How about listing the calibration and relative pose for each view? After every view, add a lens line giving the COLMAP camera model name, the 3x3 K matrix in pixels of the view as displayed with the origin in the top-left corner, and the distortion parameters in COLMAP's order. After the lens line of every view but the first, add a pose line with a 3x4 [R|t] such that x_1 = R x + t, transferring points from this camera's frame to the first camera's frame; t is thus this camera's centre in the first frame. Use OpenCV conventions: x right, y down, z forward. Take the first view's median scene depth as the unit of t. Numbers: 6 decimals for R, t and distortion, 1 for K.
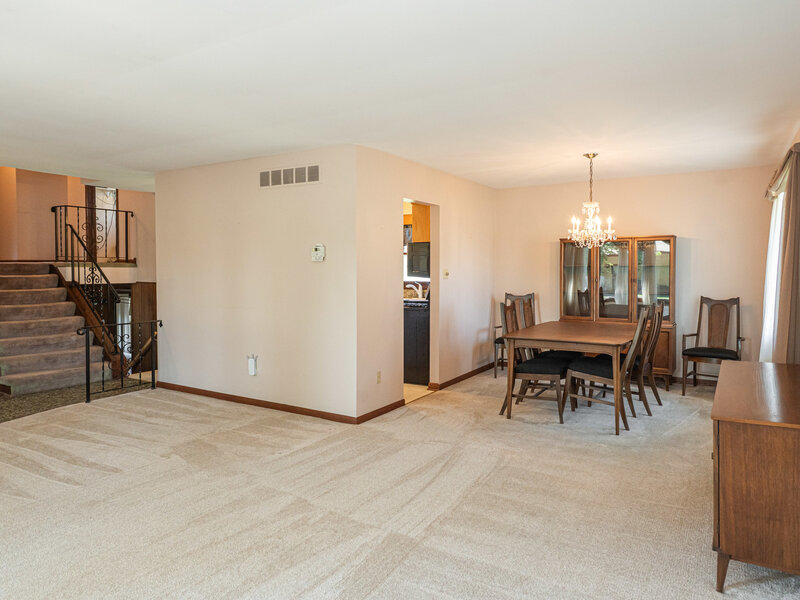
lens RADIAL K [[520.6, 0, 400.0], [0, 520.6, 300.0], [0, 0, 1]] dist [0.002313, -0.000504]
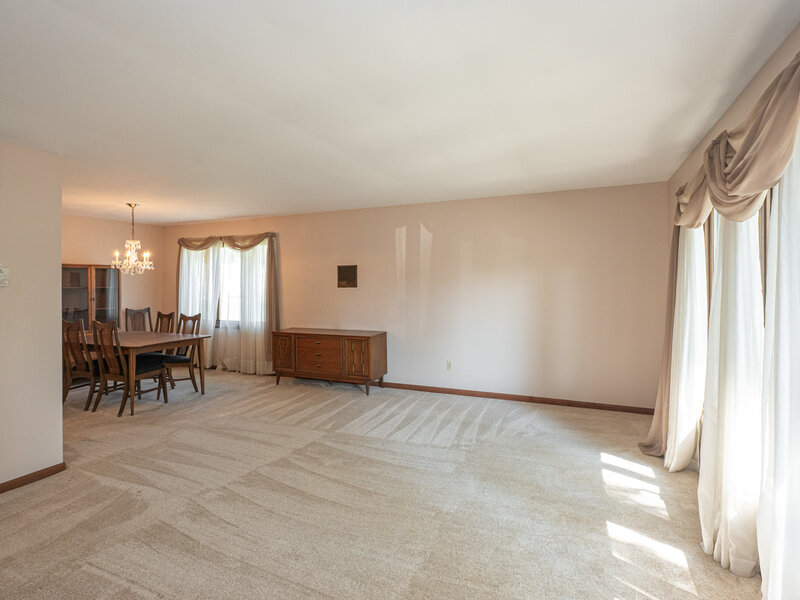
lens RADIAL K [[430.7, 0, 405.3], [0, 430.7, 282.9], [0, 0, 1]] dist [-0.000525, -0.000895]
pose [[-0.144711, 0.000697, 0.989474, -0.730824], [0.070825, 0.997442, 0.009655, -0.035010], [-0.986936, 0.071477, -0.144391, 0.427436]]
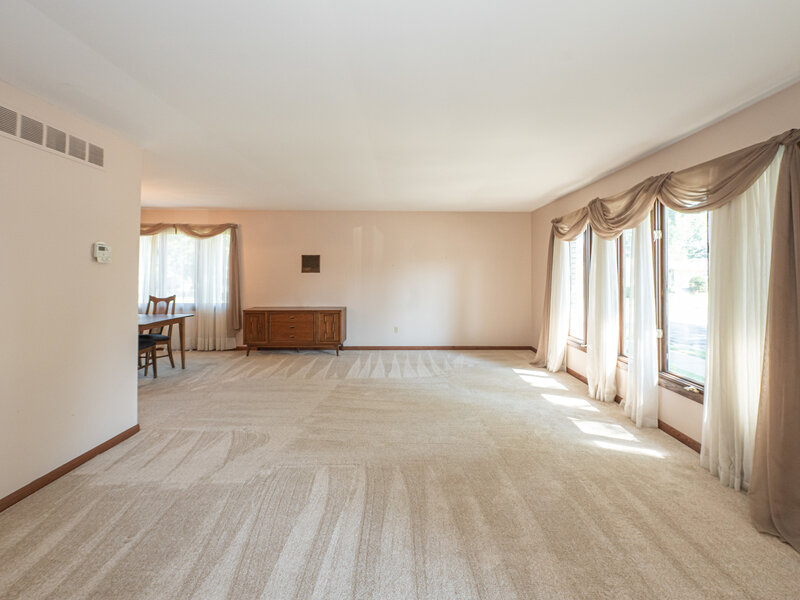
lens RADIAL K [[367.8, 0, 423.2], [0, 367.8, 262.1], [0, 0, 1]] dist [0.000193, 0.000060]
pose [[-0.556487, 0.025340, 0.830470, -0.789745], [0.050670, 0.998709, 0.003479, -0.042367], [-0.829310, 0.044016, -0.557053, 0.764130]]
